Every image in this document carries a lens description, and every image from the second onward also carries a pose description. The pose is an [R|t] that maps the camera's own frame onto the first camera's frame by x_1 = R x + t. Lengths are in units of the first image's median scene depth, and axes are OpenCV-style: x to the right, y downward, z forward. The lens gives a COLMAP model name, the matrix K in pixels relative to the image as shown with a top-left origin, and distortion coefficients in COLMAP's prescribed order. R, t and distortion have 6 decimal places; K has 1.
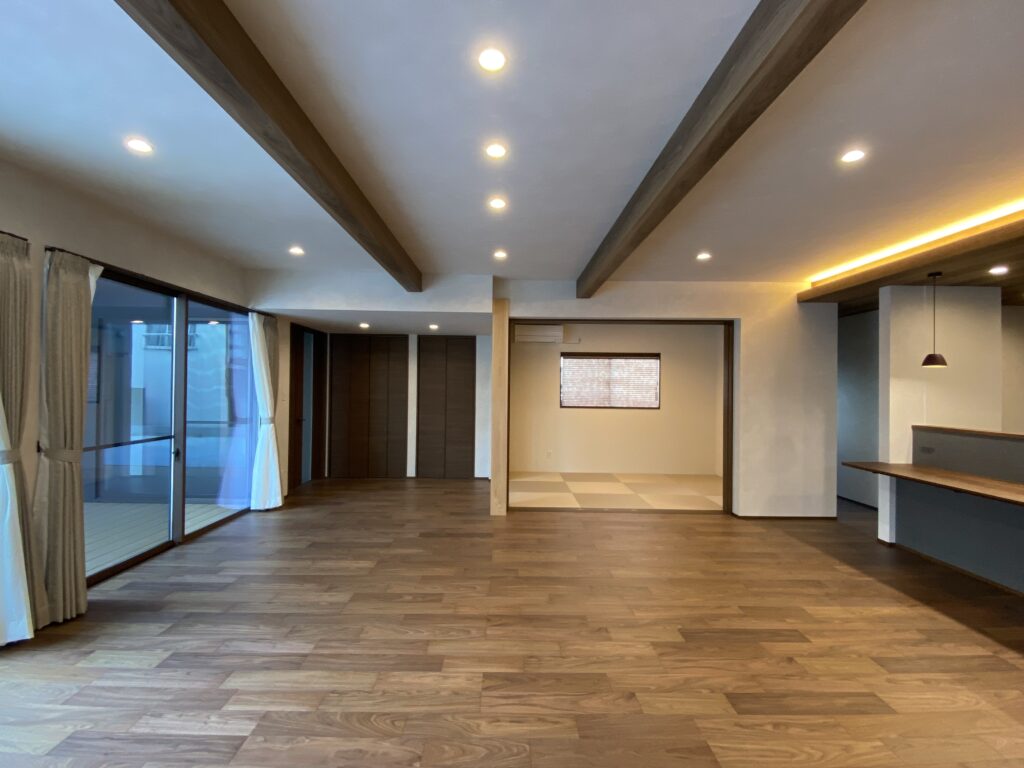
lens RADIAL K [[482.4, 0, 512.0], [0, 482.4, 384.0], [0, 0, 1]] dist [0.030408, -0.022229]
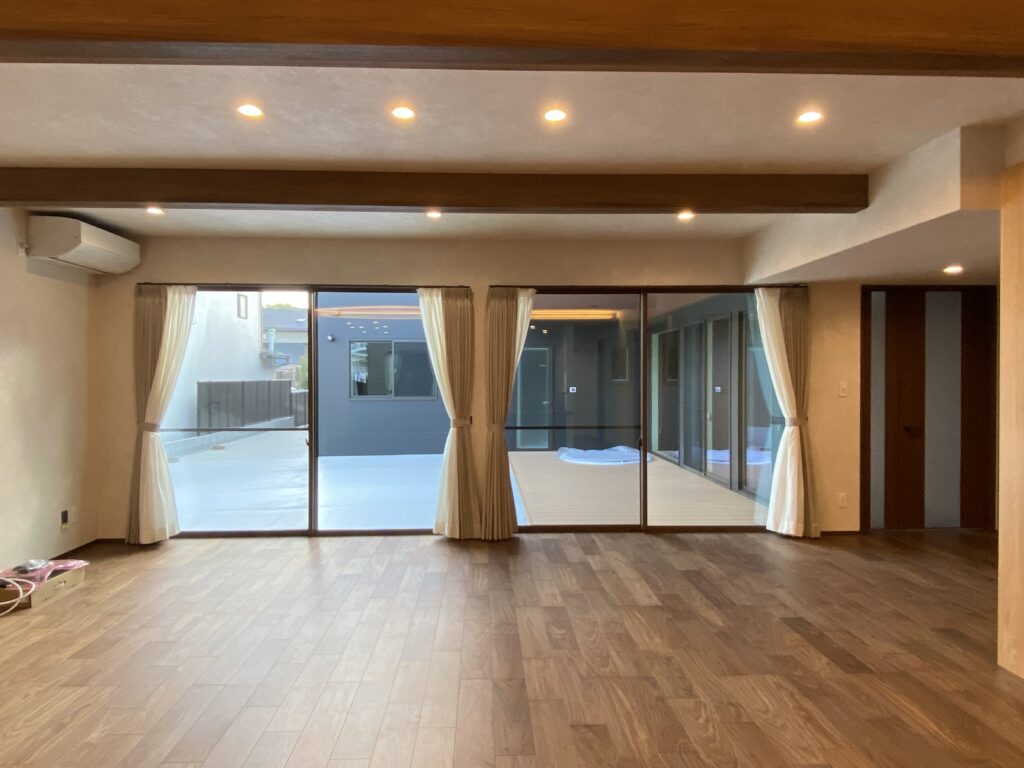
lens RADIAL K [[659.1, 0, 513.0], [0, 659.1, 381.1], [0, 0, 1]] dist [-0.001548, -0.003028]
pose [[0.031690, -0.001766, -0.999496, 0.922055], [0.003806, 0.999991, -0.001646, 0.018326], [0.999491, -0.003752, 0.031696, 0.910262]]
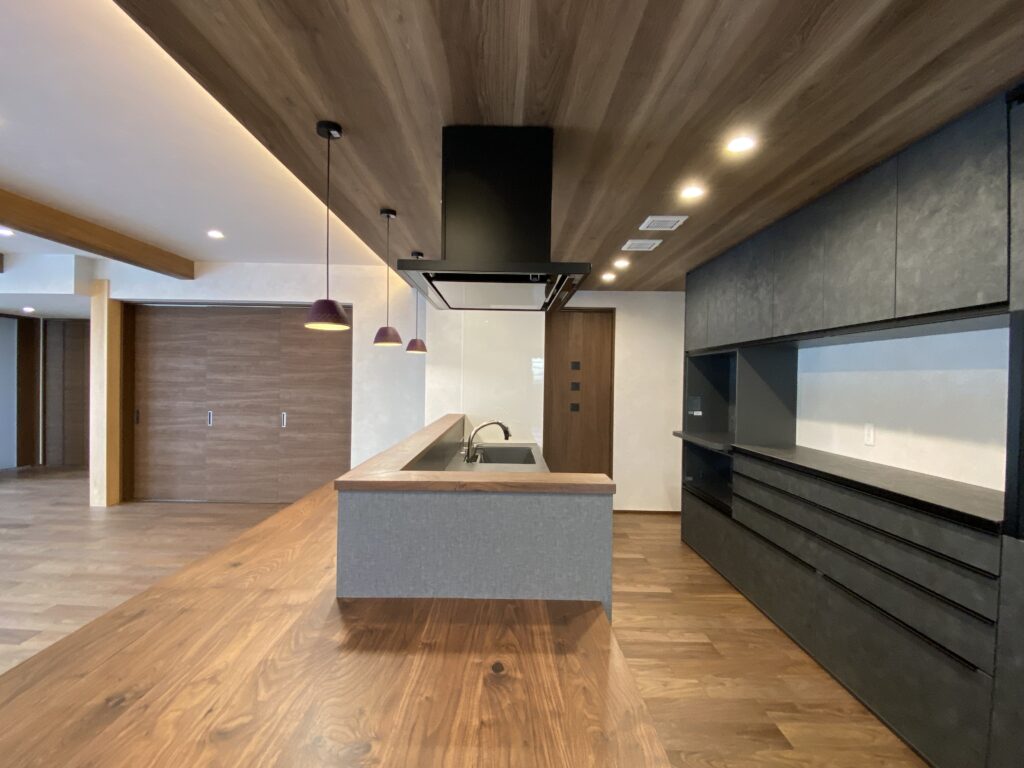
lens RADIAL K [[490.5, 0, 512.0], [0, 490.5, 384.0], [0, 0, 1]] dist [-0.003667, -0.000640]
pose [[0.999891, 0.004847, -0.013980, 1.357947], [-0.004639, 0.999879, 0.014869, 0.016807], [0.014051, -0.014803, 0.999792, 0.086640]]
